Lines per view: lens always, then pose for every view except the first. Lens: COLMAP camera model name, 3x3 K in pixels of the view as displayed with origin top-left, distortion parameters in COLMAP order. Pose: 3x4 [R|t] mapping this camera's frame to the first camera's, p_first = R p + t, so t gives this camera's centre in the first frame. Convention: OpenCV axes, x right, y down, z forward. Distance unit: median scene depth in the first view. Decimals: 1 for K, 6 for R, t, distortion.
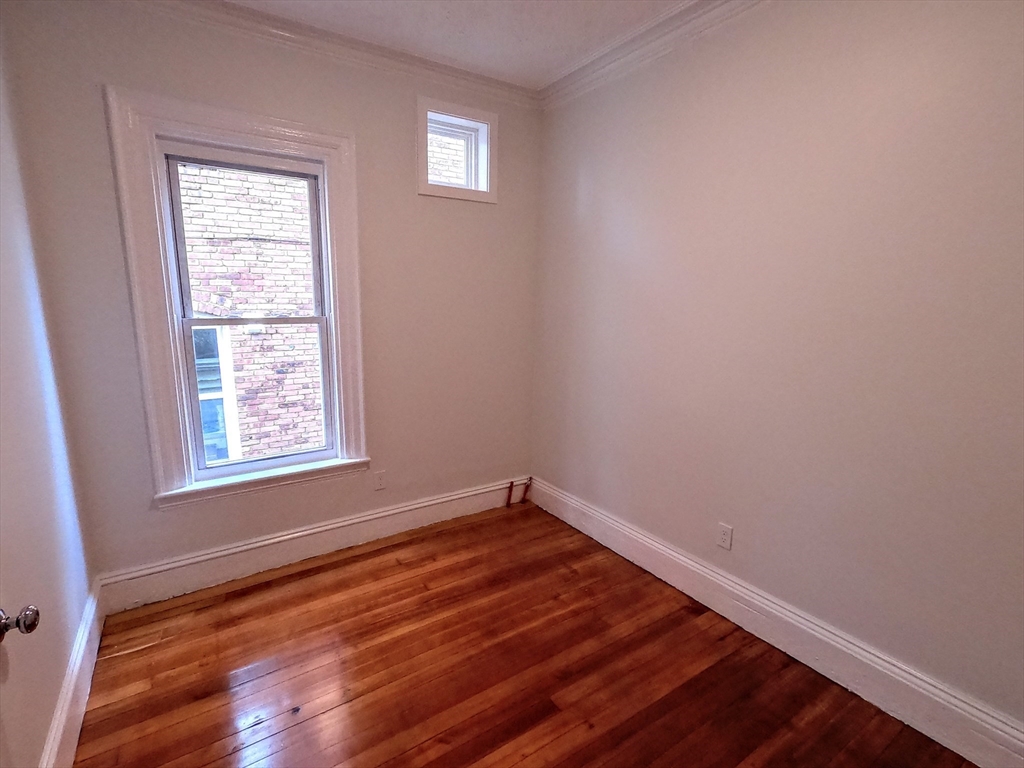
lens RADIAL K [[491.3, 0, 504.5], [0, 491.3, 386.8], [0, 0, 1]] dist [0.003989, 0.000571]
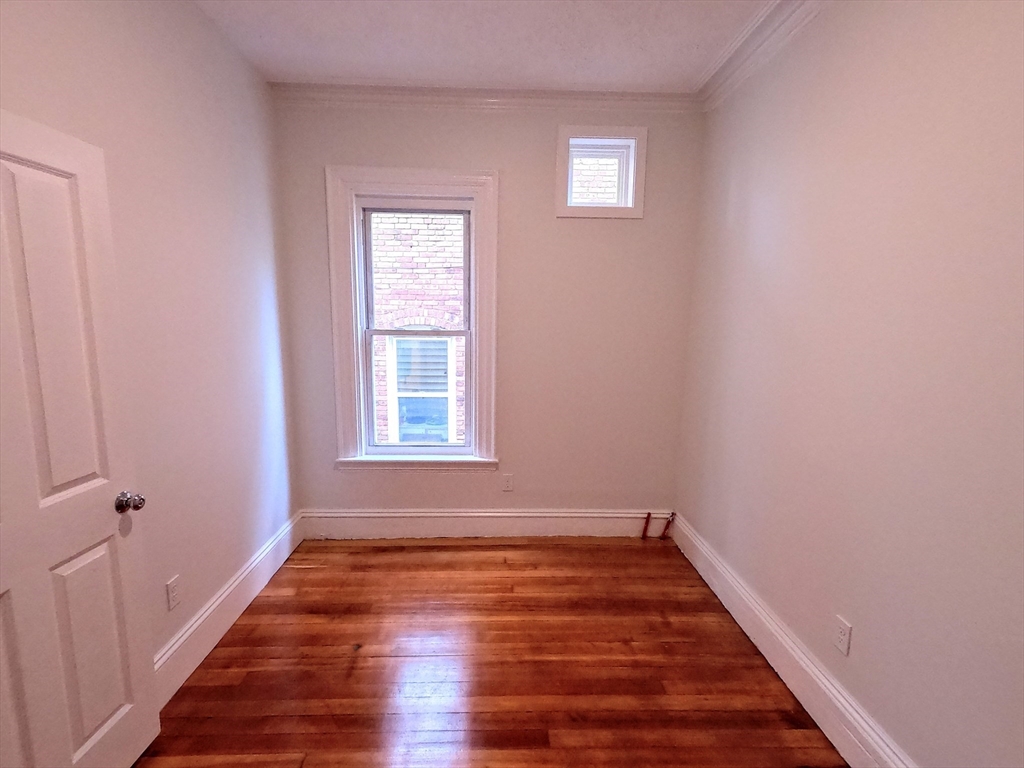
lens RADIAL K [[491.3, 0, 516.8], [0, 491.3, 387.7], [0, 0, 1]] dist [0.003989, 0.000571]
pose [[0.852061, 0.081634, -0.517037, 0.348657], [-0.102031, 0.994719, -0.011089, -0.008371], [0.513402, 0.062203, 0.855891, 0.081432]]
